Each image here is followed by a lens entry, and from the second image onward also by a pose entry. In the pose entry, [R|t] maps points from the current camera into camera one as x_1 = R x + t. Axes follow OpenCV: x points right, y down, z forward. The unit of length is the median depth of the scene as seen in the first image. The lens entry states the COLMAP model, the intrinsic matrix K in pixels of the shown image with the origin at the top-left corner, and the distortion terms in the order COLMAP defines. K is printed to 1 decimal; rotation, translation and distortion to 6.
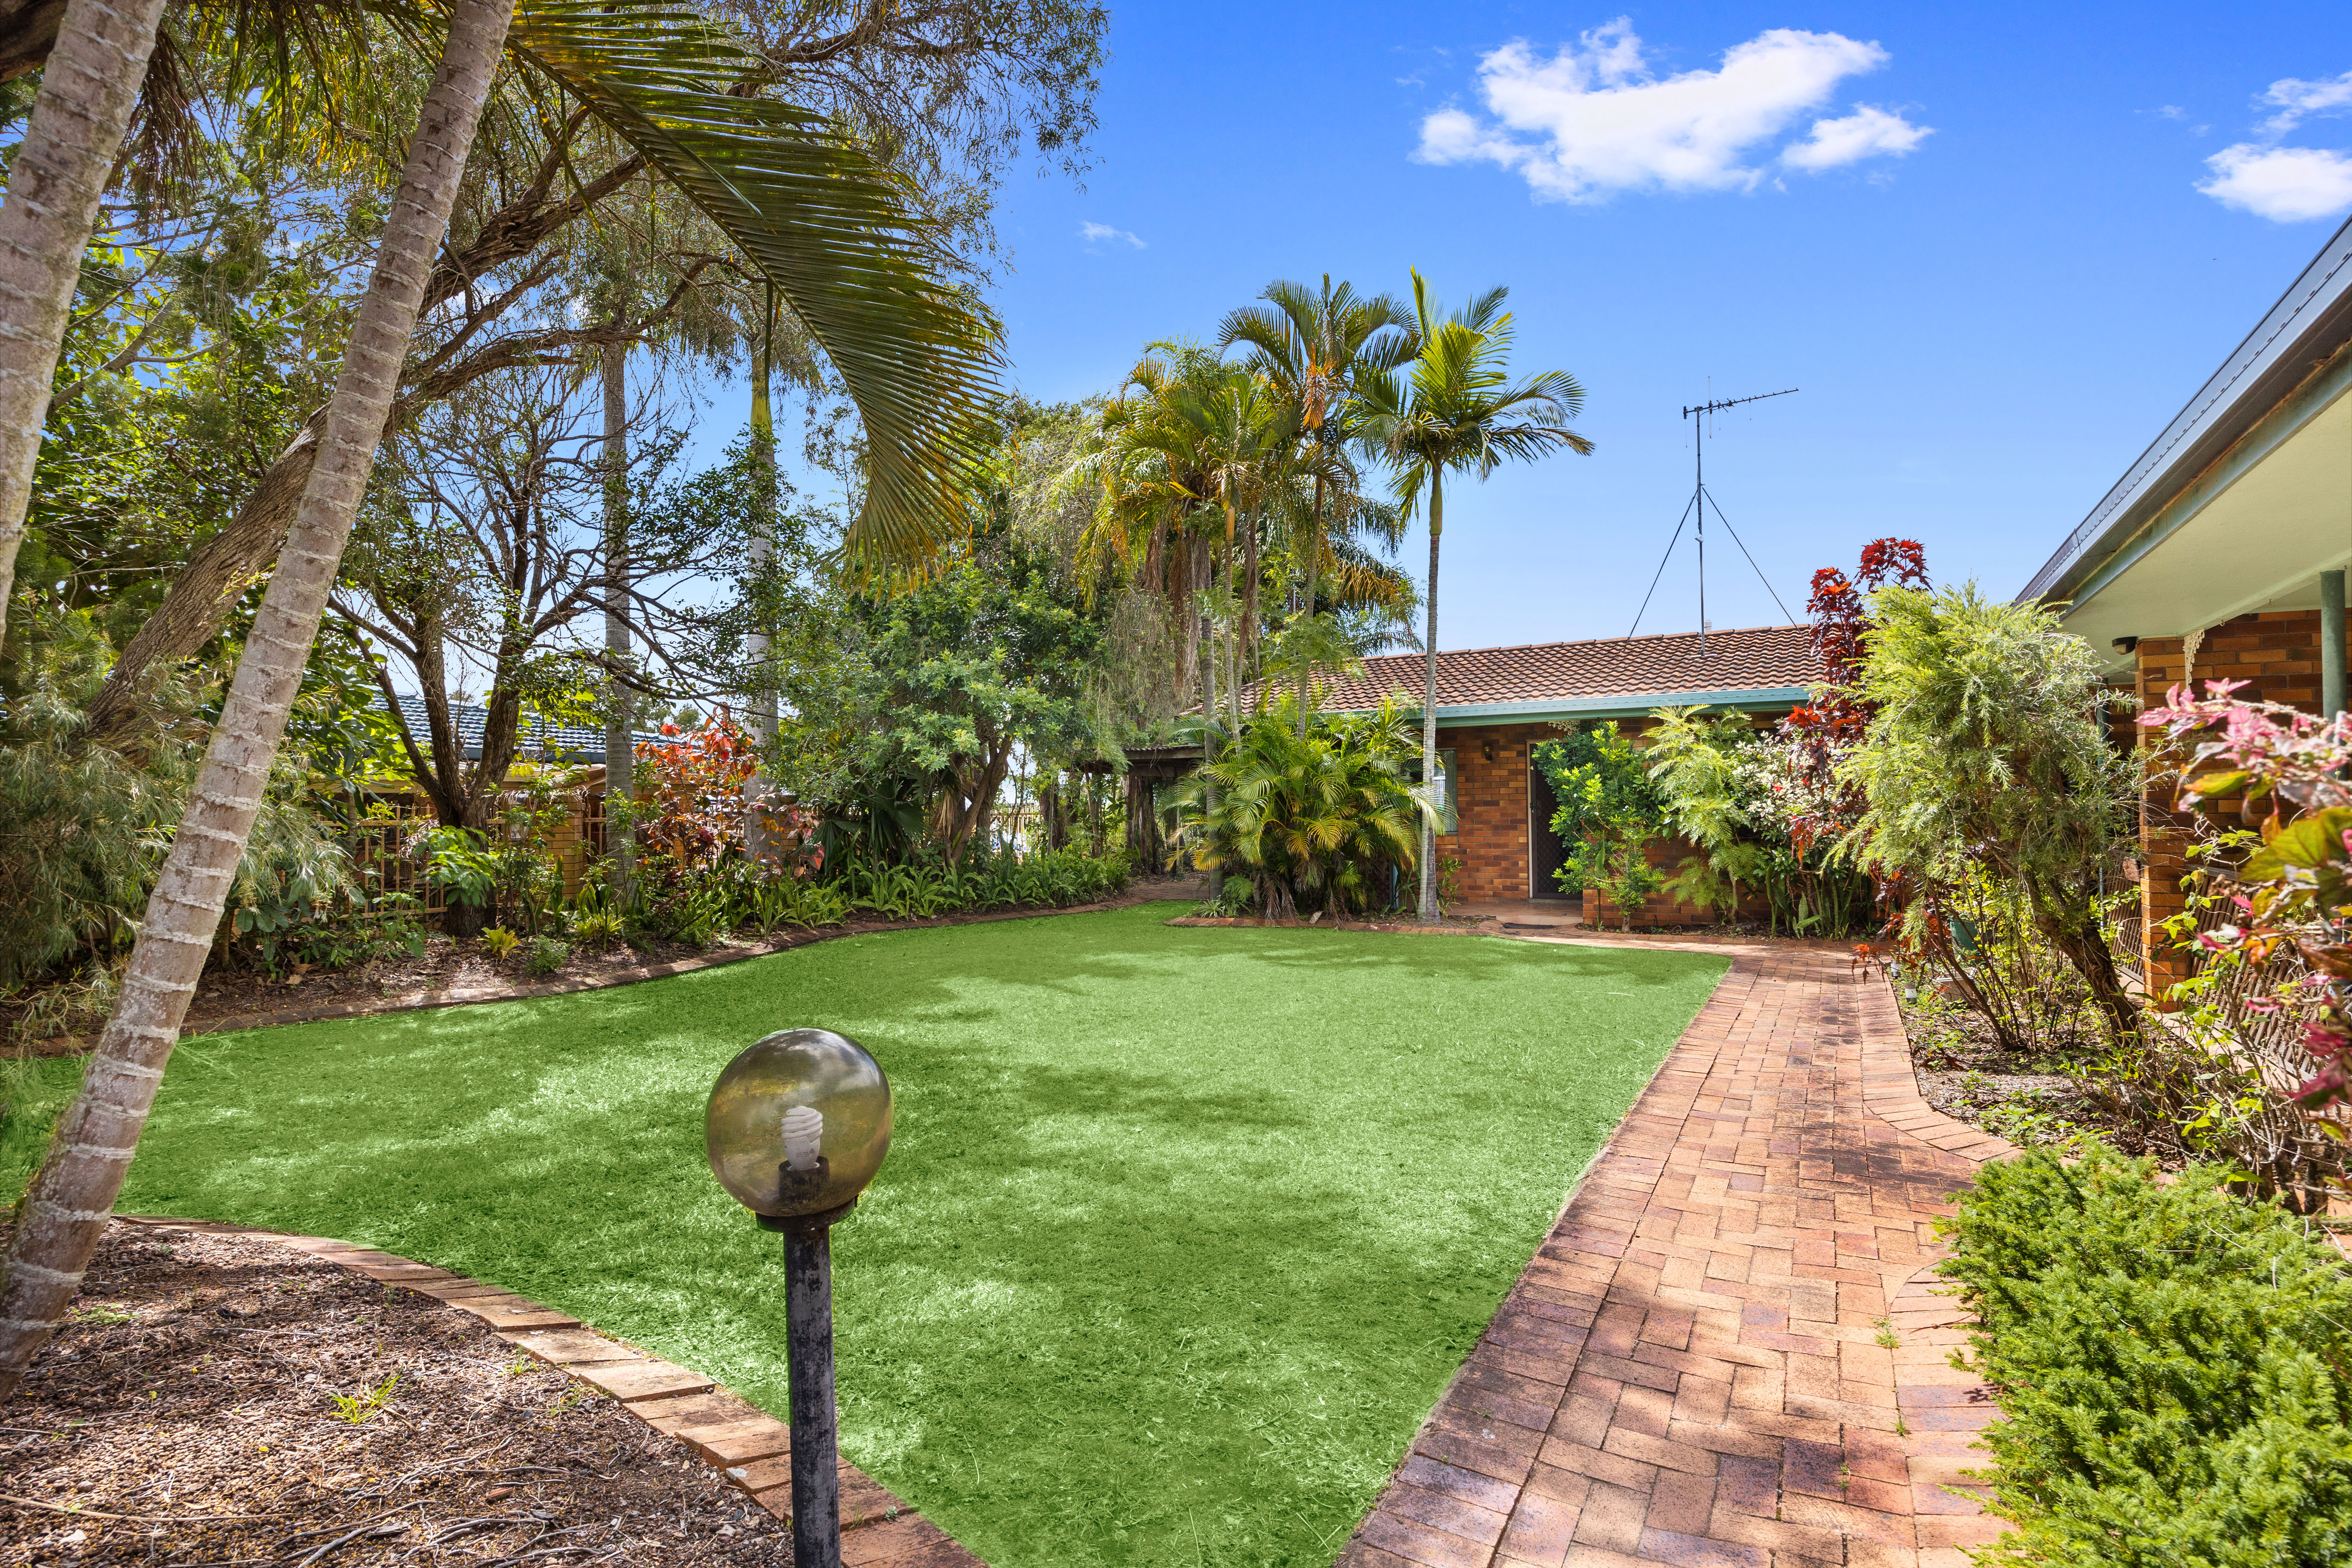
lens RADIAL K [[1188.1, 0, 1170.9], [0, 1188.1, 794.4], [0, 0, 1]] dist [0.004990, 0.000231]
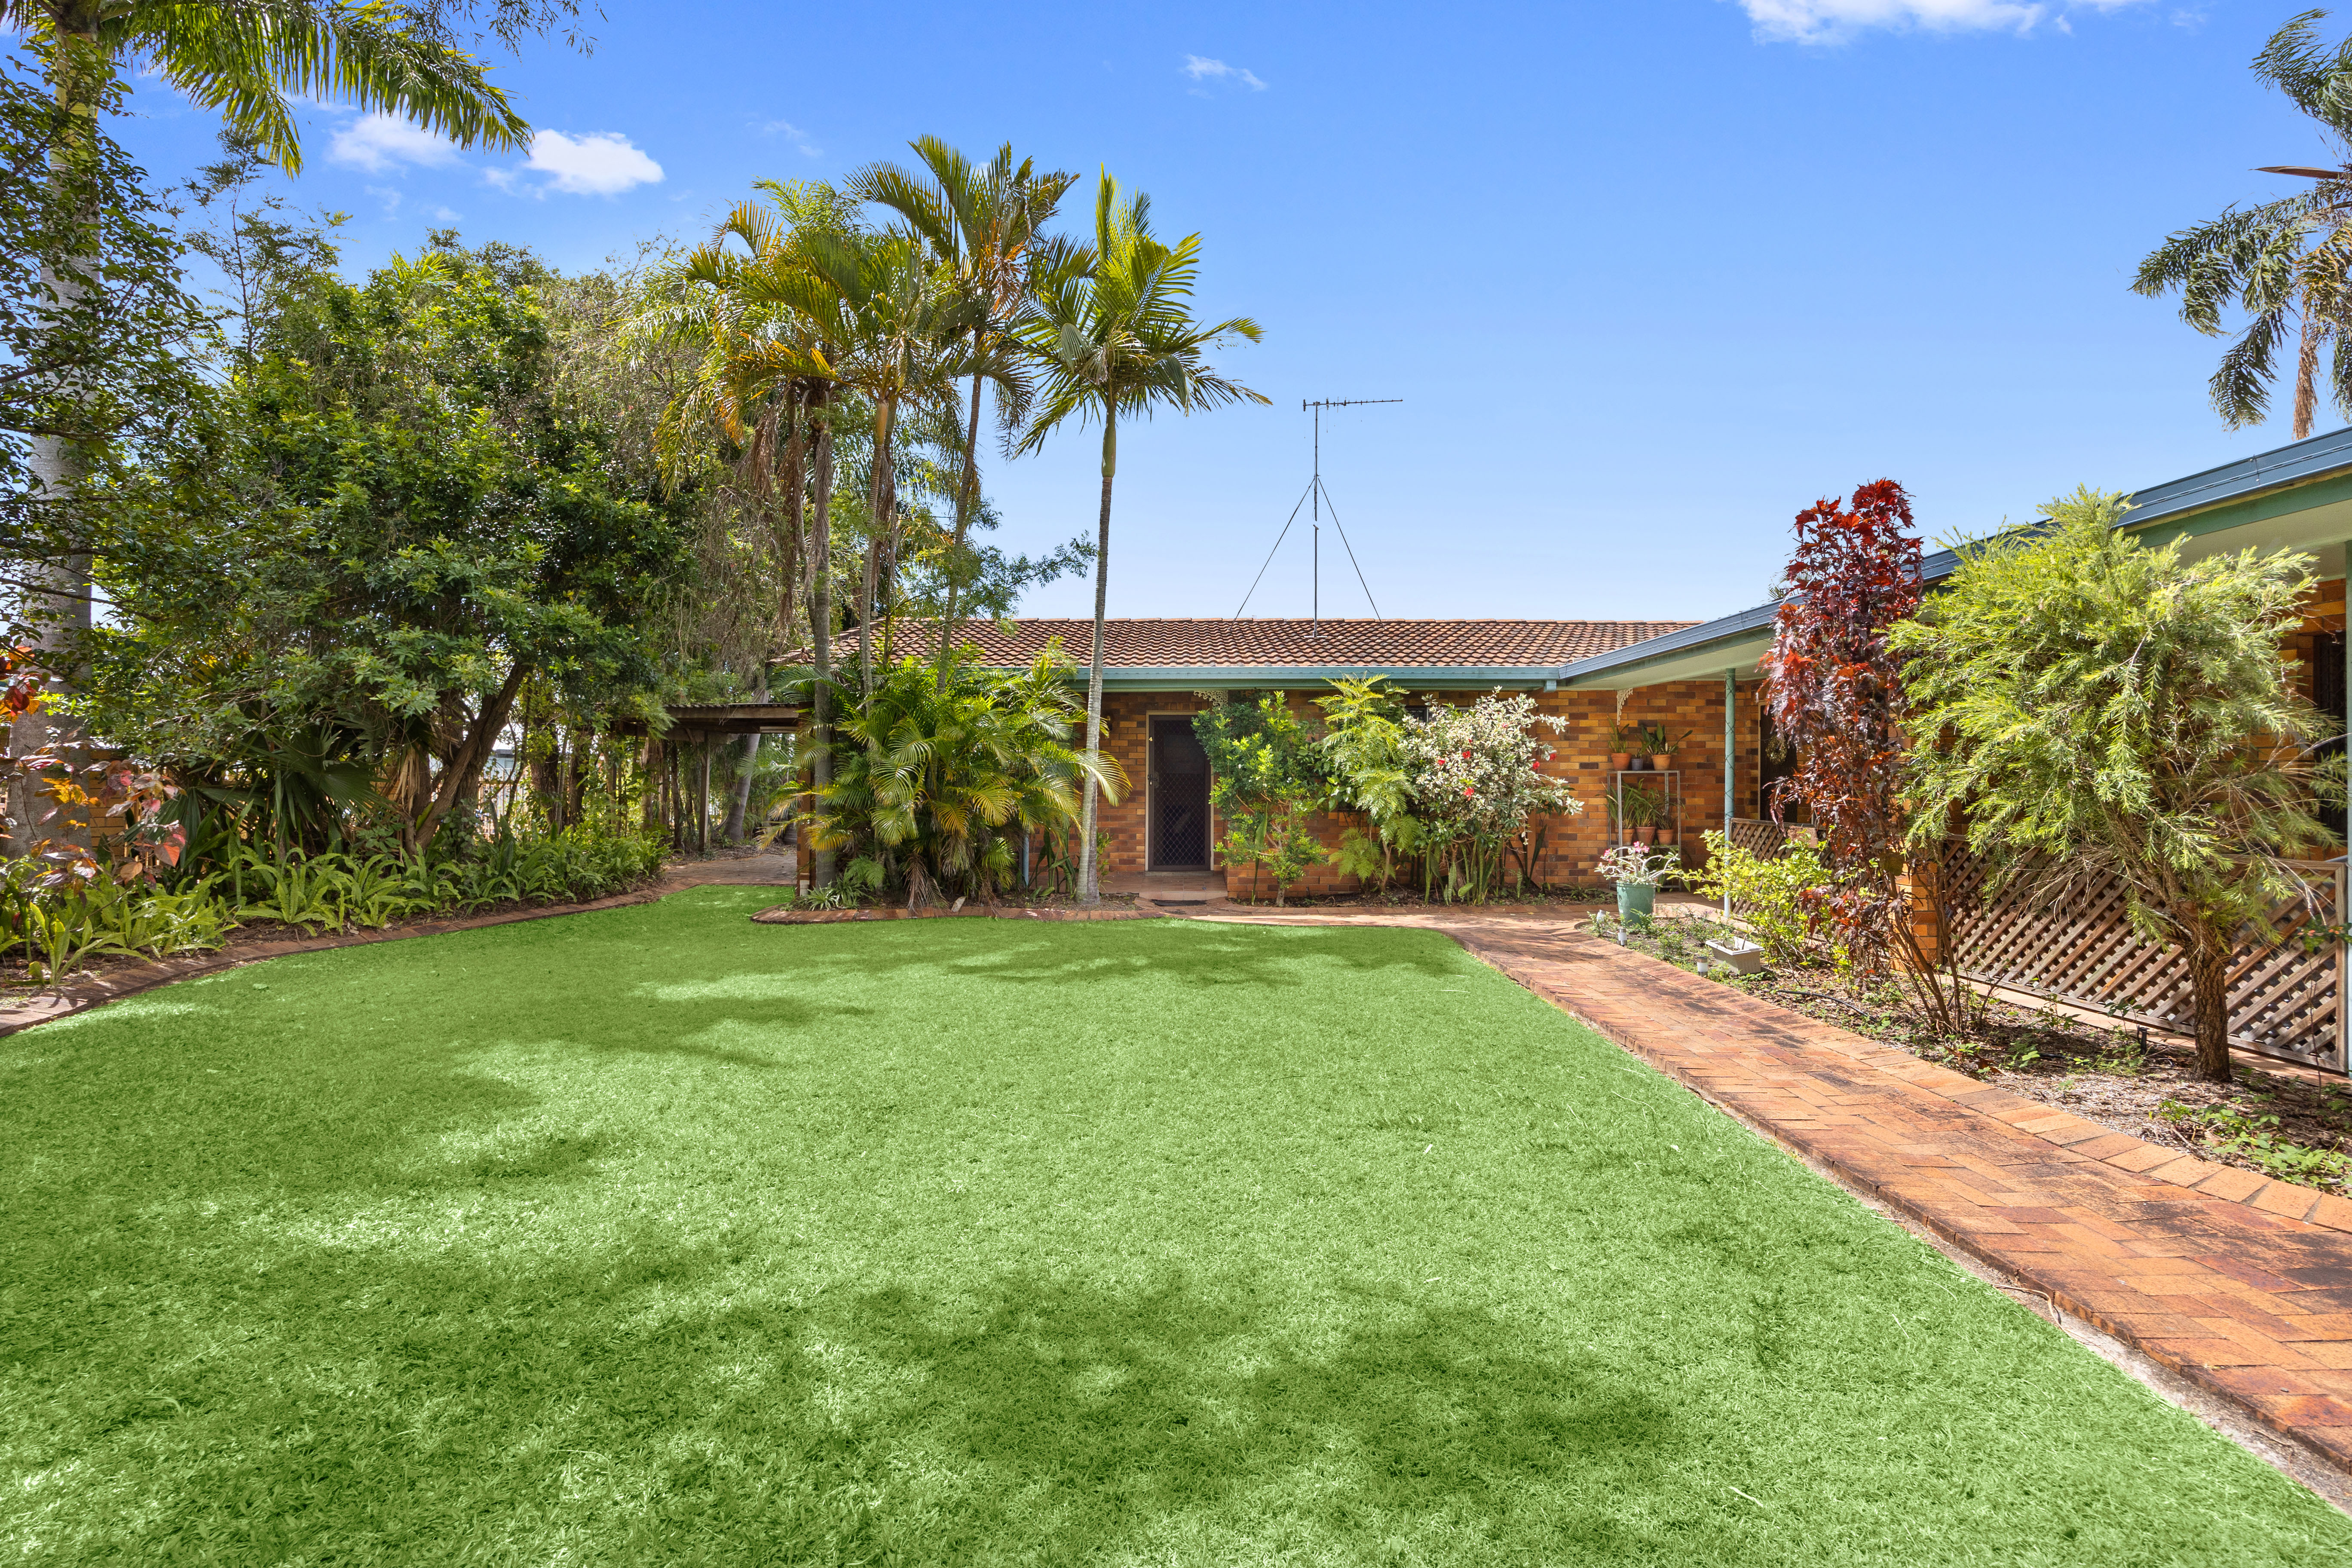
lens RADIAL K [[1031.5, 0, 1187.6], [0, 1031.5, 764.6], [0, 0, 1]] dist [-0.003494, -0.000523]
pose [[0.870542, 0.017440, 0.491784, -0.102925], [-0.014687, 0.999847, -0.009459, 0.007588], [-0.491874, 0.001012, 0.870666, 0.277568]]
